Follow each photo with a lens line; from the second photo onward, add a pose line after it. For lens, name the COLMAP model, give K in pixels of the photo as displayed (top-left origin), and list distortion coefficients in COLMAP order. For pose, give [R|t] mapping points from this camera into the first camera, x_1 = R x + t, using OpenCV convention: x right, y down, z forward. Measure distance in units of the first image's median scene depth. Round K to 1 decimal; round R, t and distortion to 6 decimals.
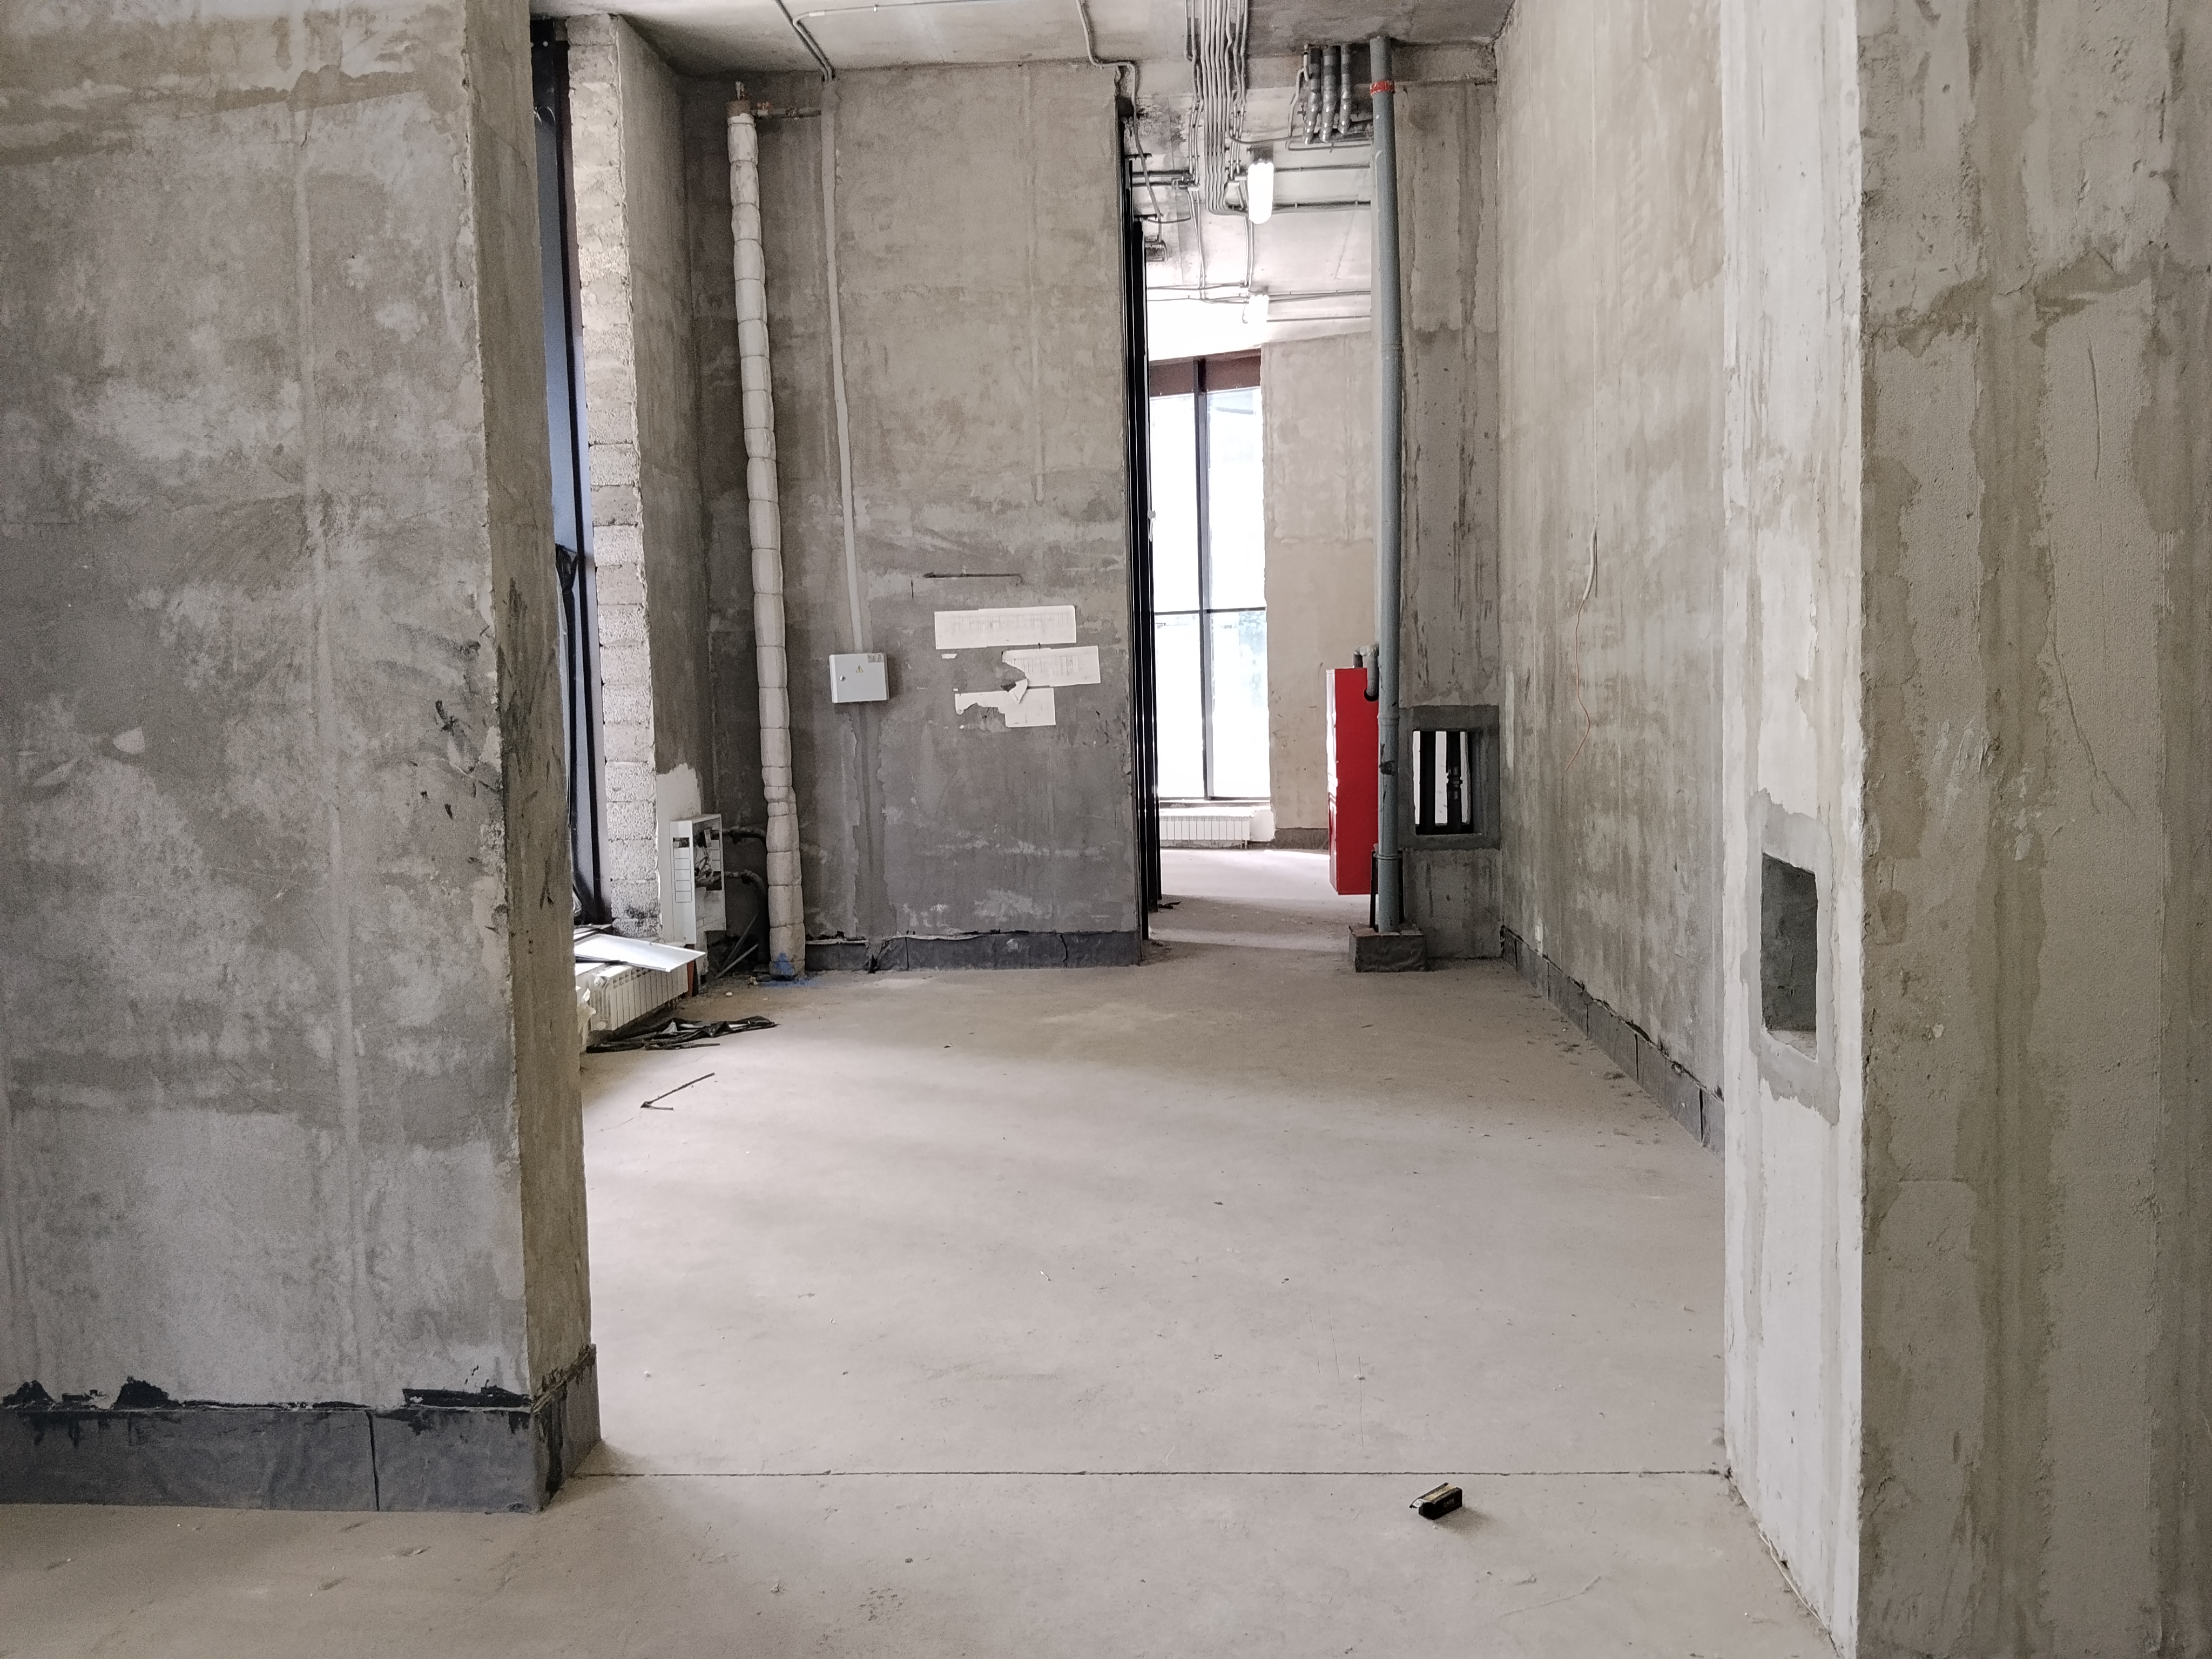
lens RADIAL K [[1792.1, 0, 1072.5], [0, 1792.1, 864.8], [0, 0, 1]] dist [0.105749, -0.228723]
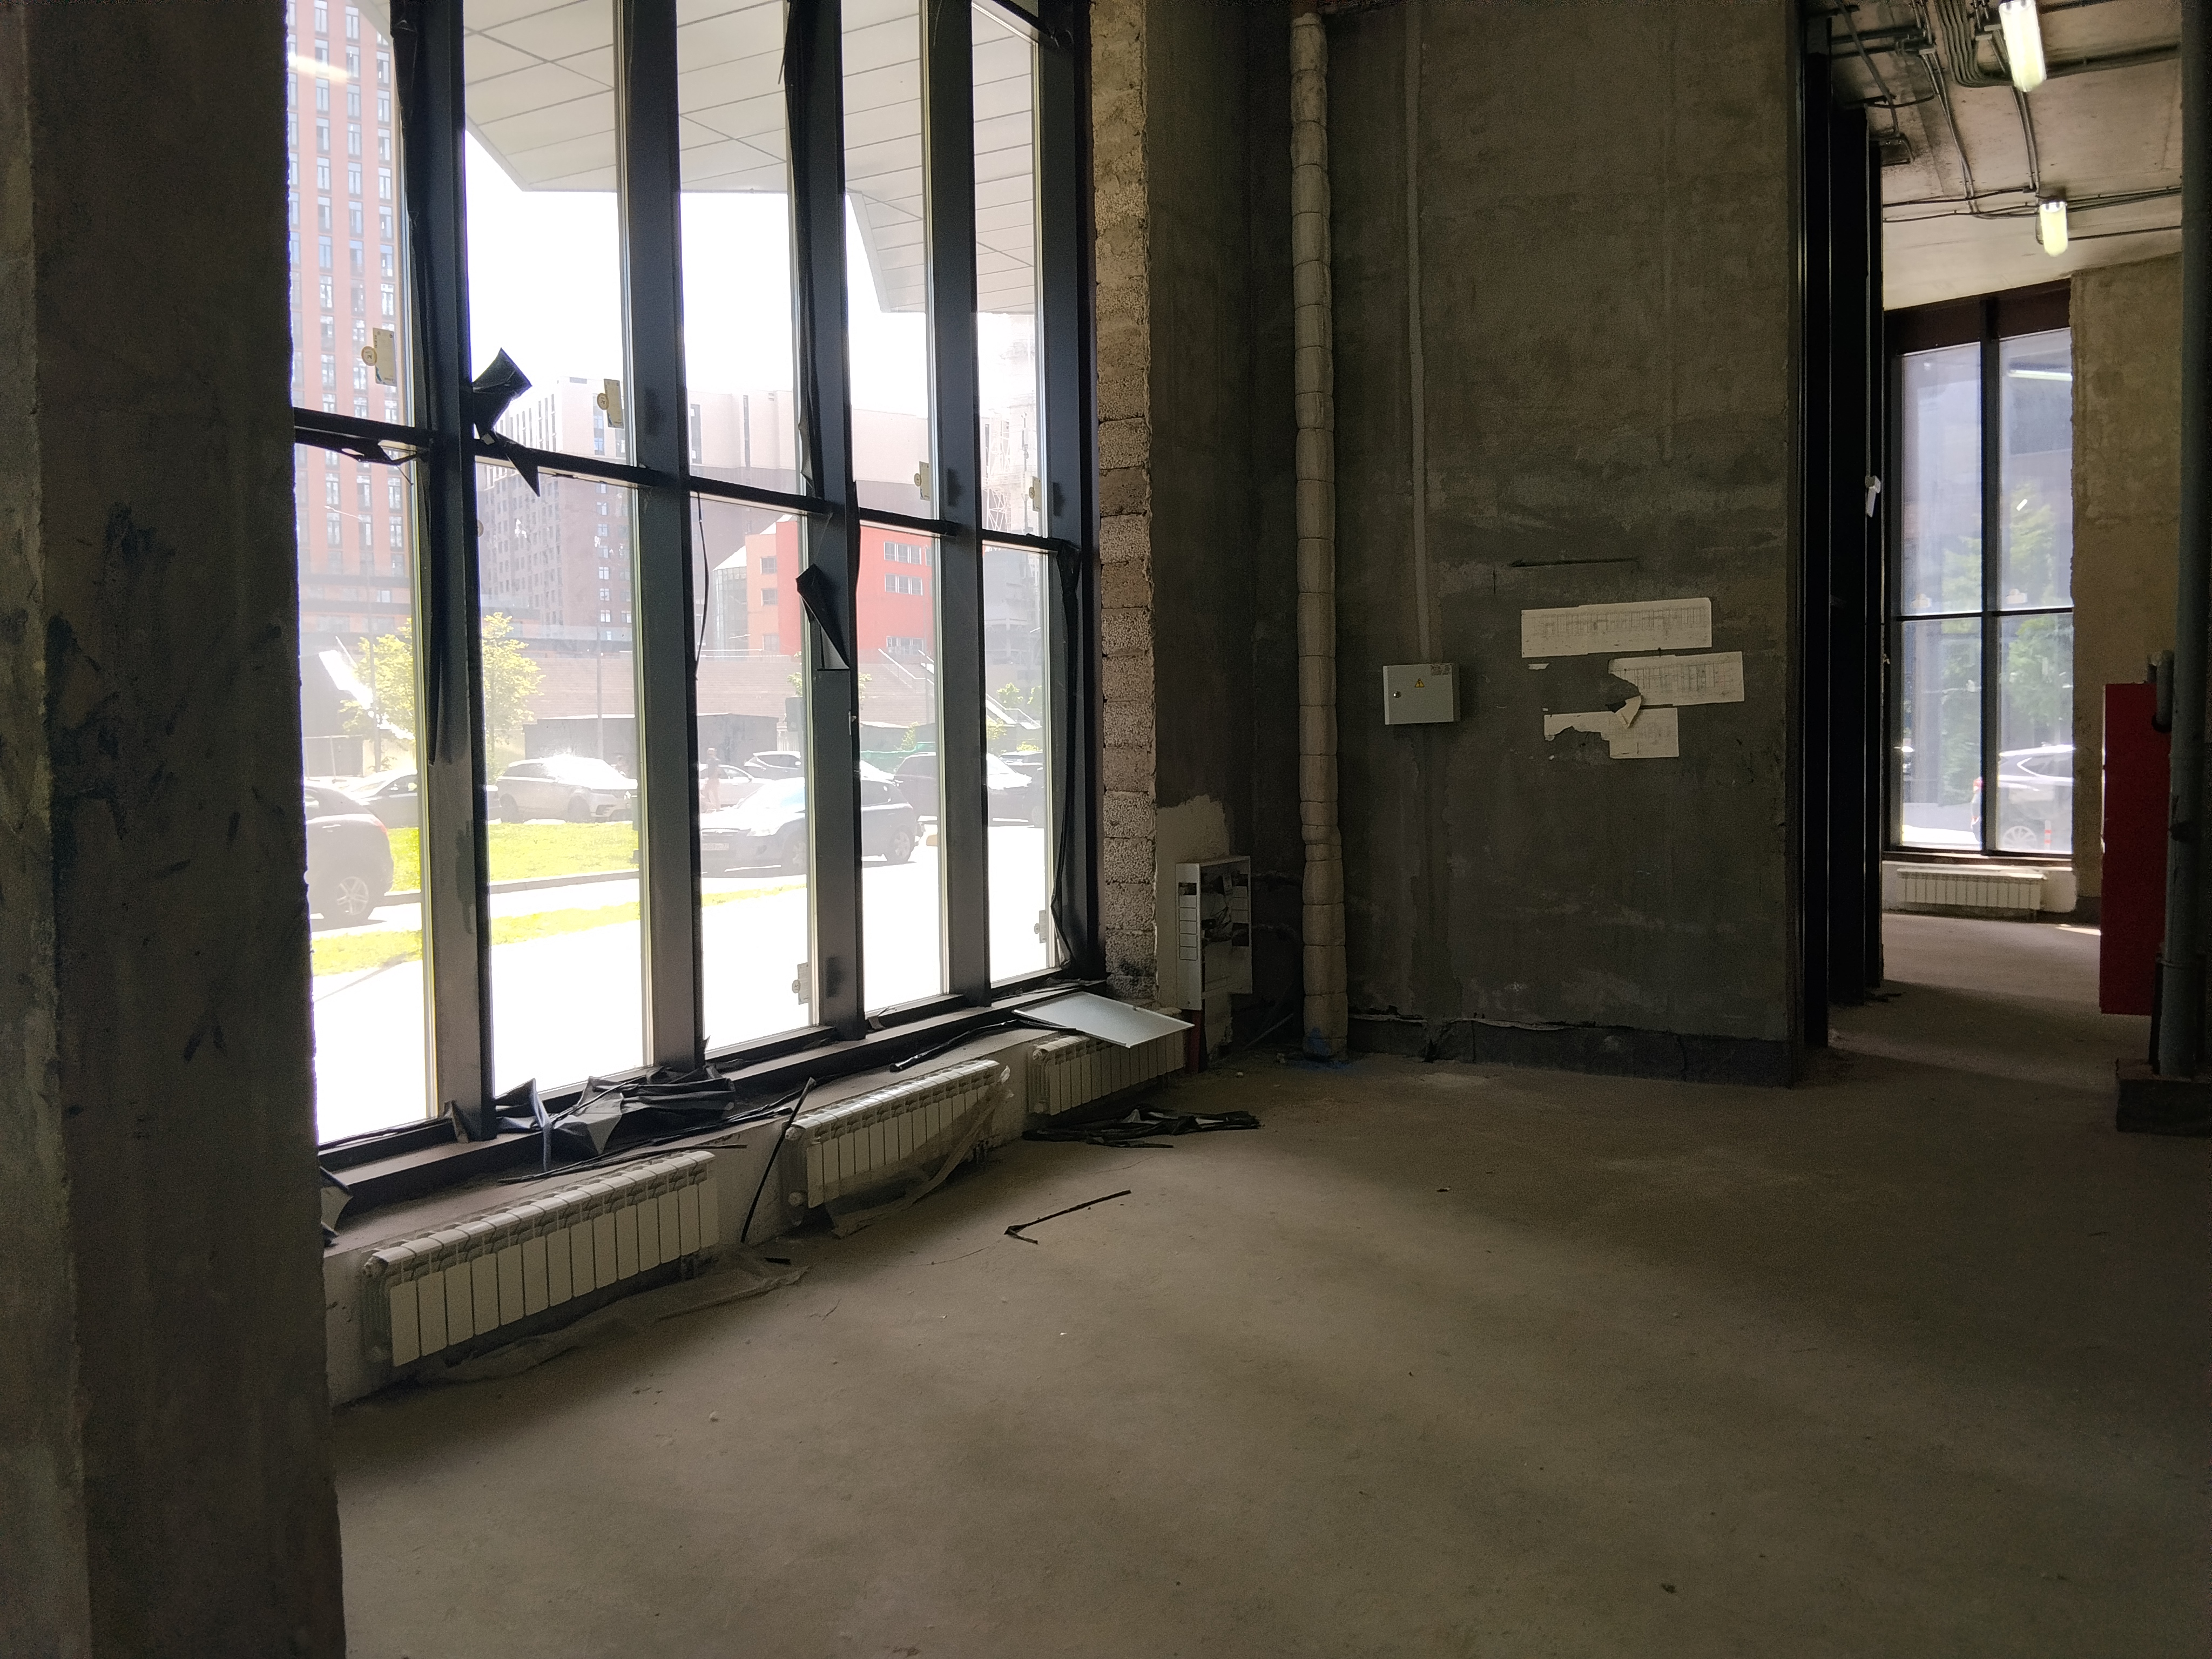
lens RADIAL K [[1792.1, 0, 1061.6], [0, 1792.1, 838.3], [0, 0, 1]] dist [0.105749, -0.228723]
pose [[0.906587, 0.040345, -0.420085, 0.076820], [-0.051395, 0.998566, -0.015013, -0.019675], [0.418877, 0.035201, 0.907360, 0.208346]]
